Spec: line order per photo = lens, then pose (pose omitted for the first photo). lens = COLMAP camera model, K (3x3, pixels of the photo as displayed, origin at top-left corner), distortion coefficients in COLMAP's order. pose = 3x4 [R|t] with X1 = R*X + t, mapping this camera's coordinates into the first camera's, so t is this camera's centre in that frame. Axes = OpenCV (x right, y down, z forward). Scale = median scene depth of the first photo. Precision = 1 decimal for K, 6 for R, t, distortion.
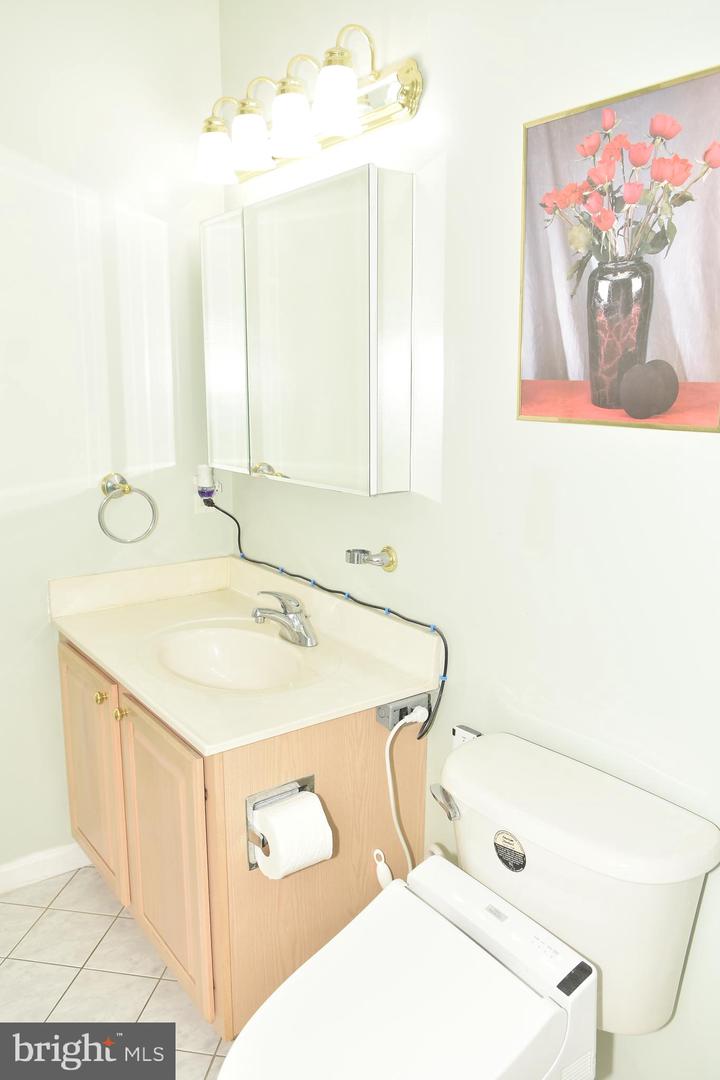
lens RADIAL K [[835.1, 0, 359.8], [0, 835.1, 542.1], [0, 0, 1]] dist [-0.013368, -0.005080]
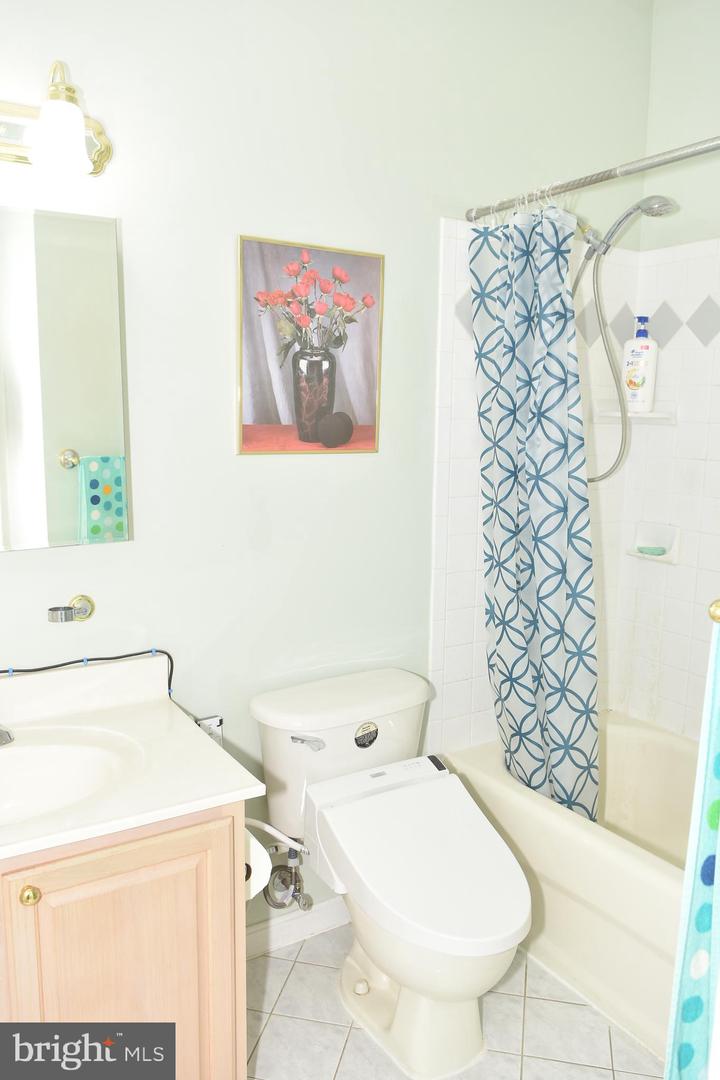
lens RADIAL K [[835.1, 0, 359.1], [0, 835.1, 539.1], [0, 0, 1]] dist [-0.013368, -0.005080]
pose [[0.061123, -0.156805, 0.985736, -1.263370], [0.183185, 0.972571, 0.143352, -0.195086], [-0.981176, 0.171810, 0.088170, 0.823293]]
